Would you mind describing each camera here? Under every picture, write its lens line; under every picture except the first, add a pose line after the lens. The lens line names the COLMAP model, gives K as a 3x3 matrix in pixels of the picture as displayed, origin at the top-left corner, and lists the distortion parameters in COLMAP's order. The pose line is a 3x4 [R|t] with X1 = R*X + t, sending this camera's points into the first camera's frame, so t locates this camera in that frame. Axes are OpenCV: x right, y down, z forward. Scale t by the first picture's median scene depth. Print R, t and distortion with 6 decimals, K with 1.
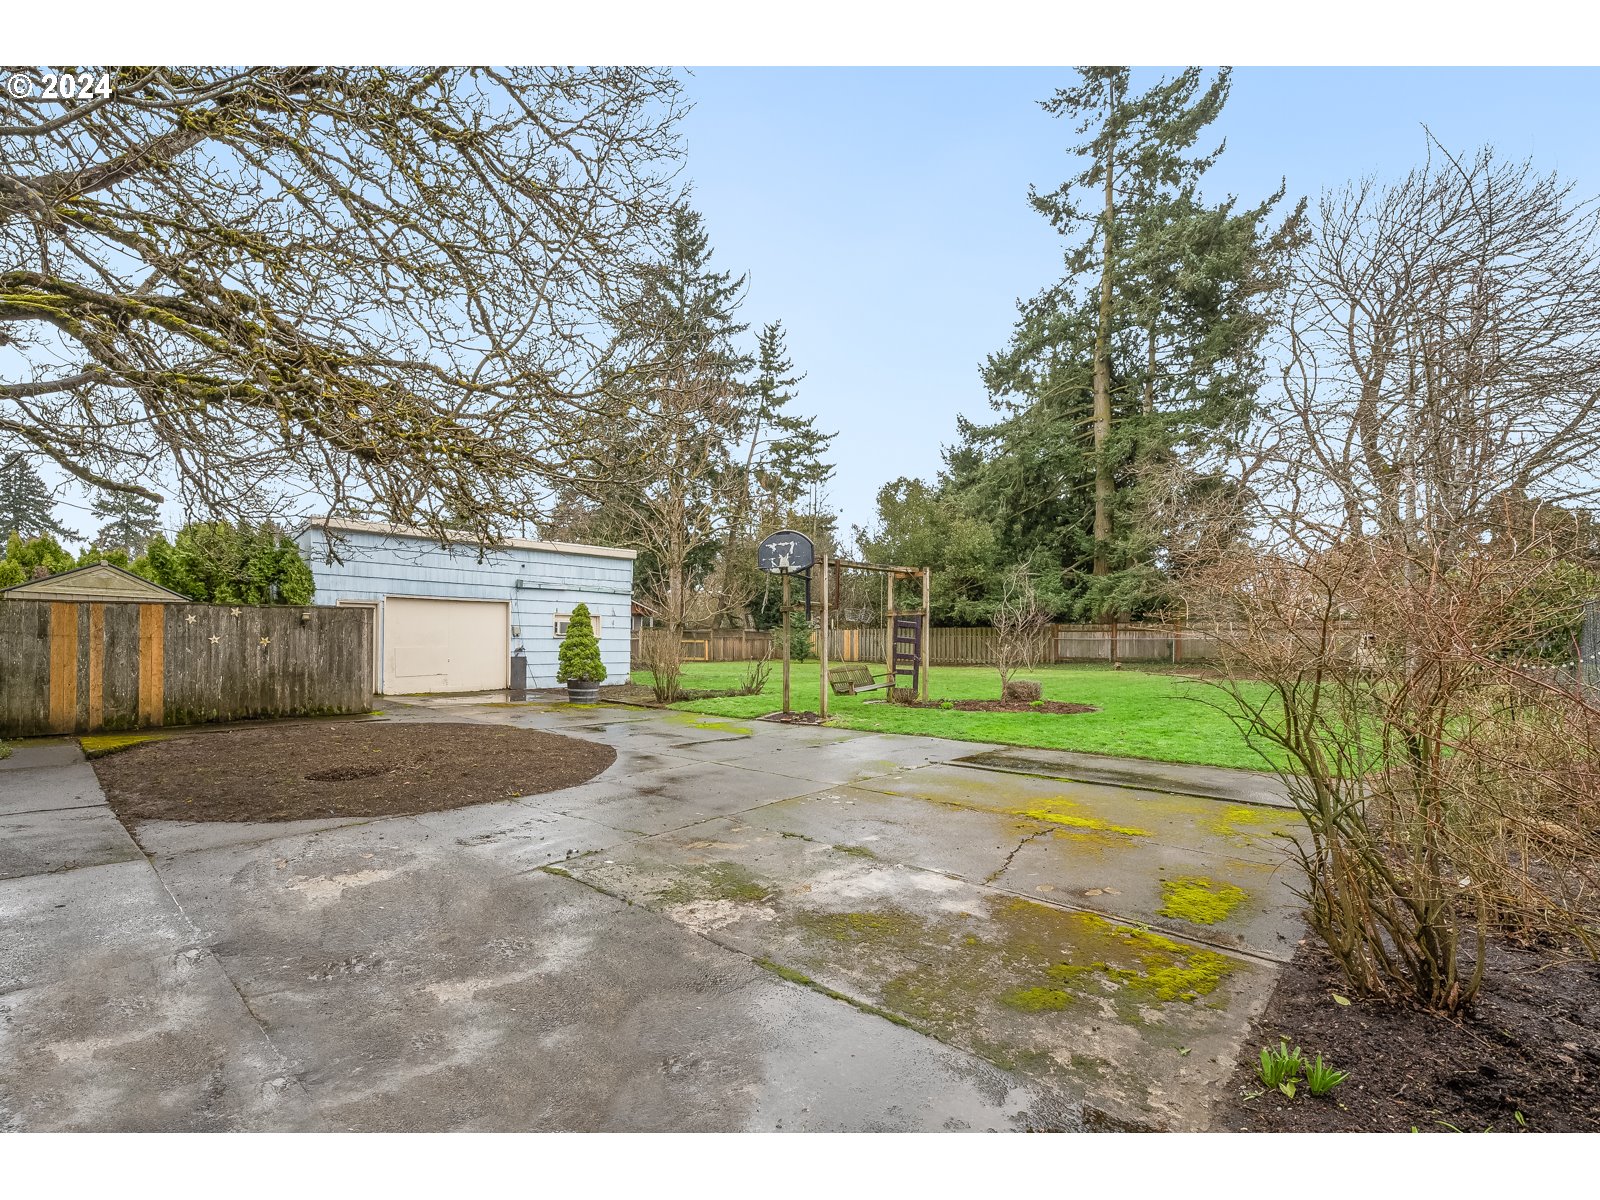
lens RADIAL K [[797.9, 0, 843.7], [0, 797.9, 584.6], [0, 0, 1]] dist [-0.013515, 0.000240]
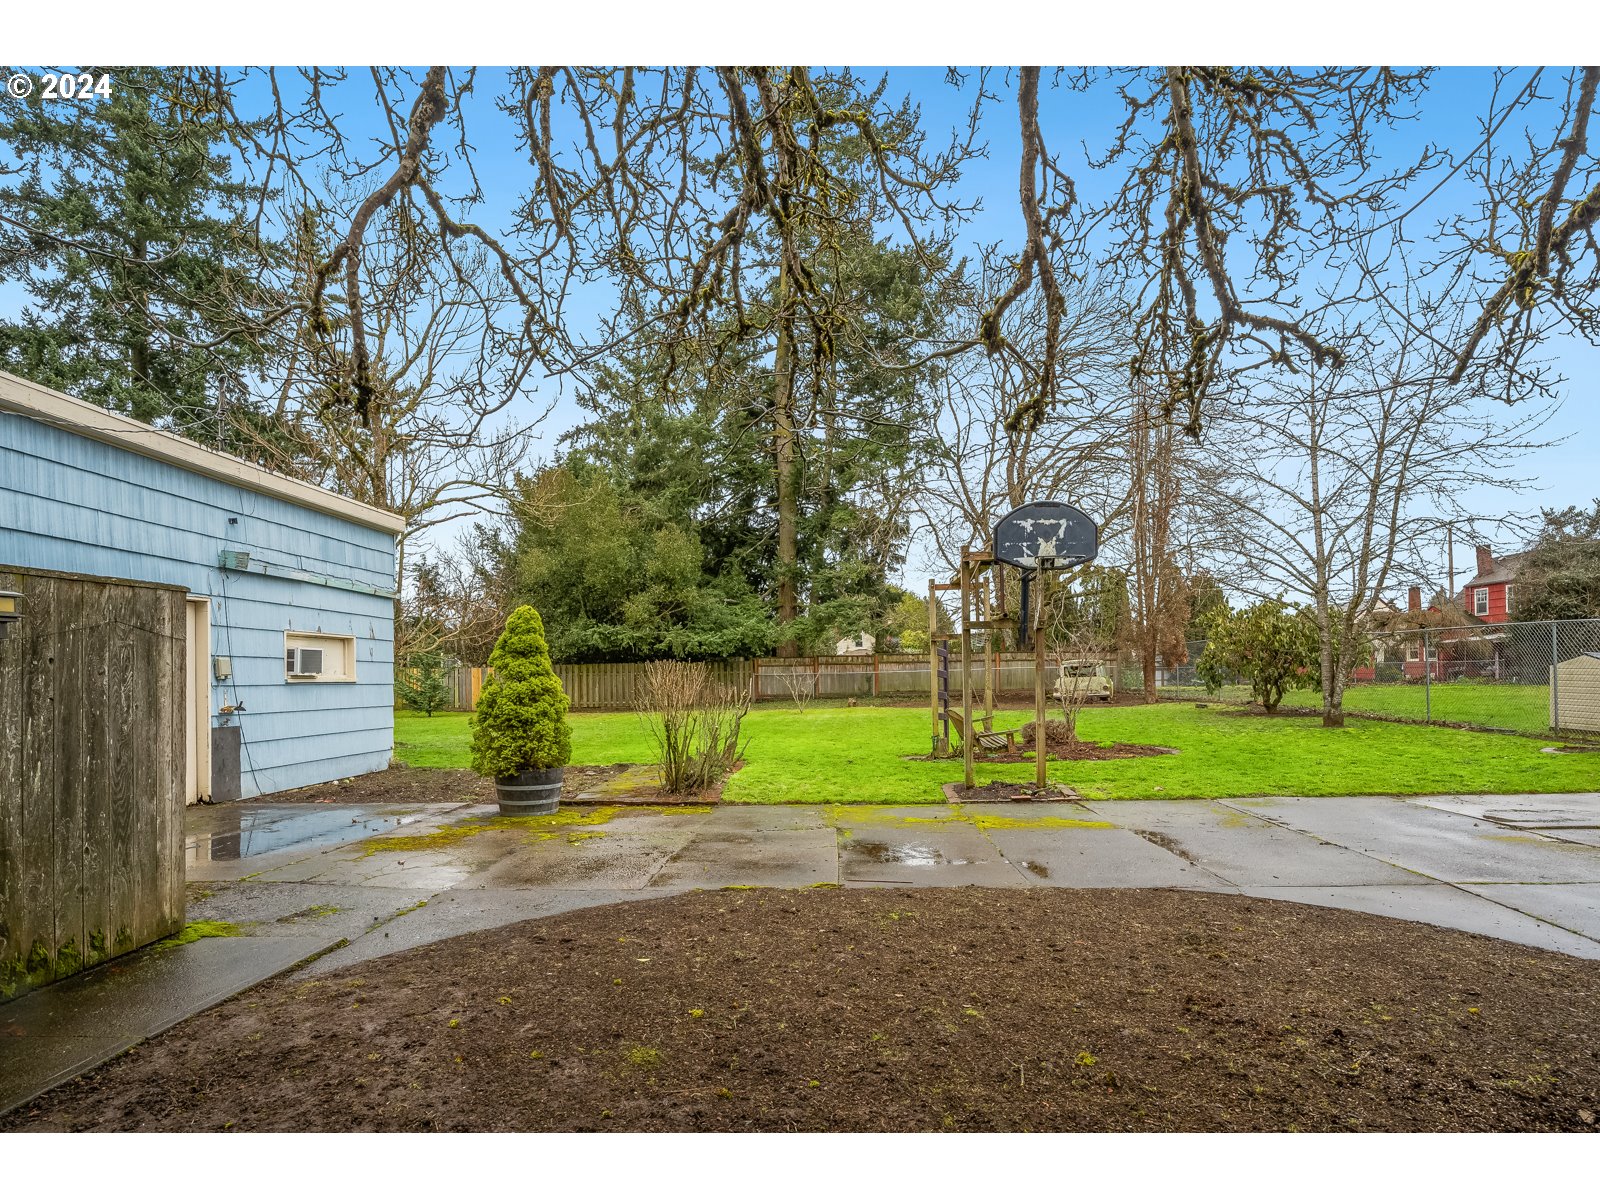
lens RADIAL K [[811.1, 0, 801.3], [0, 811.1, 633.4], [0, 0, 1]] dist [-0.001233, -0.000096]
pose [[0.753244, 0.016955, 0.657523, -0.464798], [-0.024328, 0.999702, 0.002092, 0.030018], [-0.657292, -0.017572, 0.753431, 0.456863]]
